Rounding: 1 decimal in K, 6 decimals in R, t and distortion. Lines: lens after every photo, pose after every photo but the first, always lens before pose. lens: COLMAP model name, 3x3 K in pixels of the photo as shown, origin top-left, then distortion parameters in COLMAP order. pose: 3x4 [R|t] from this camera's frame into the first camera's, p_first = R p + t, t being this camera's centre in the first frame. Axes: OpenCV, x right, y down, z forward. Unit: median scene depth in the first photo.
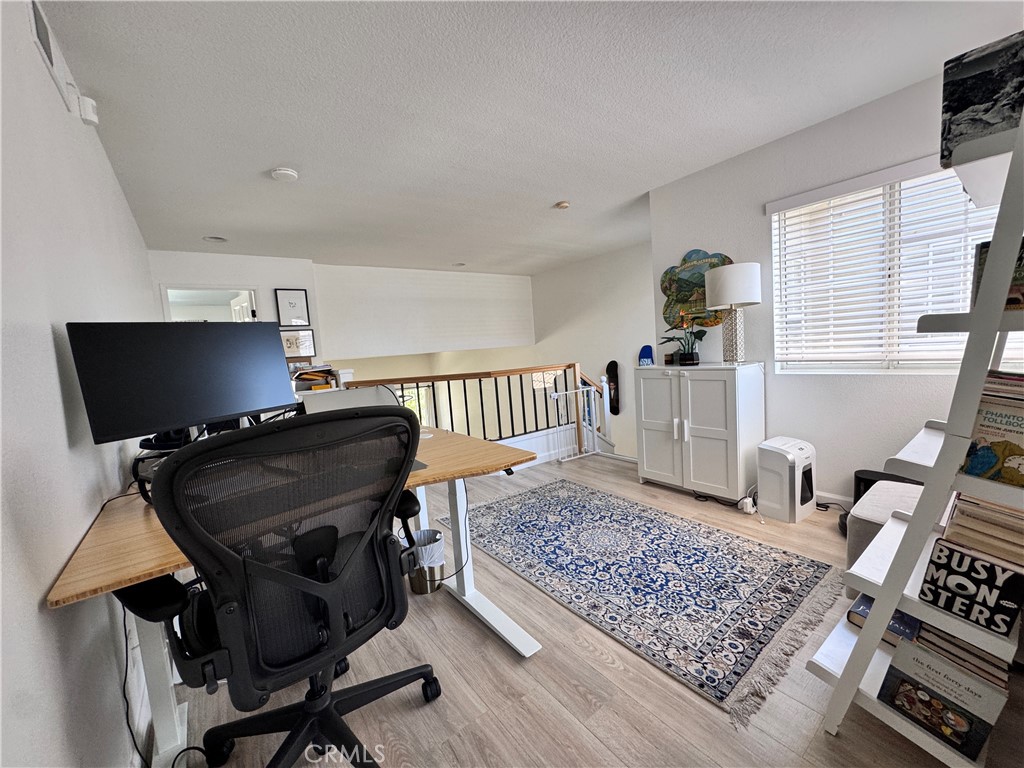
lens RADIAL K [[406.2, 0, 512.0], [0, 406.2, 384.0], [0, 0, 1]] dist [-0.005647, -0.000180]
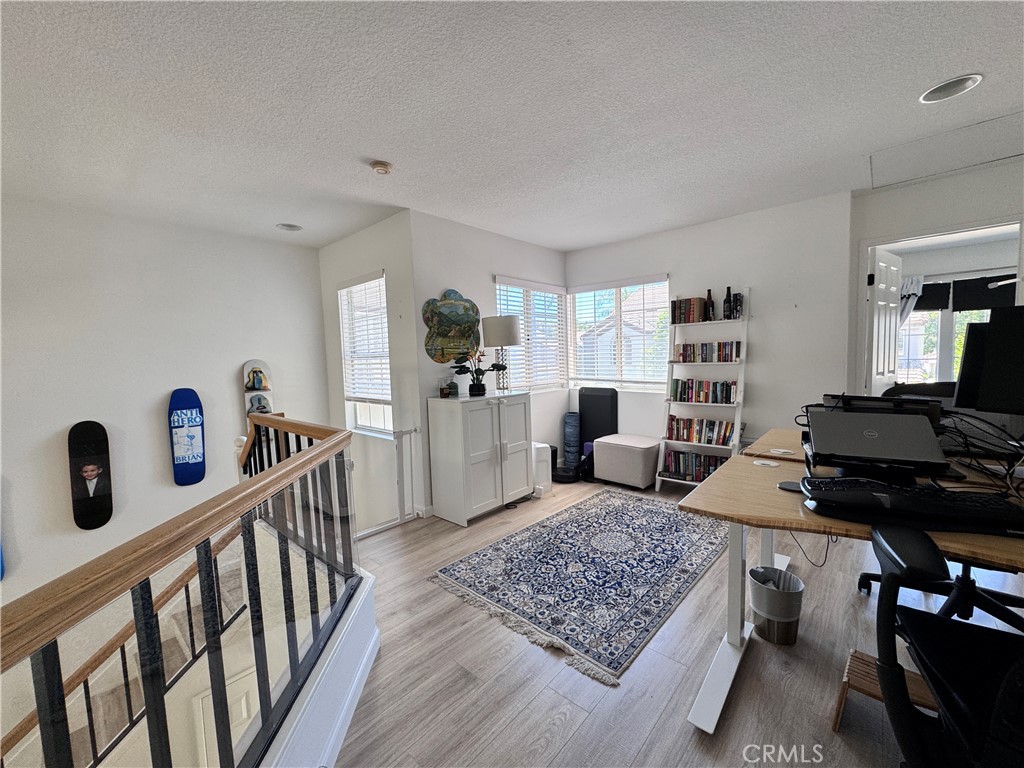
lens RADIAL K [[406.2, 0, 512.0], [0, 406.2, 384.0], [0, 0, 1]] dist [-0.005647, -0.000180]
pose [[-0.173986, 0.009097, 0.984706, -0.679019], [0.131969, 0.991153, 0.014161, -0.083156], [-0.975865, 0.132415, -0.173648, 1.140119]]
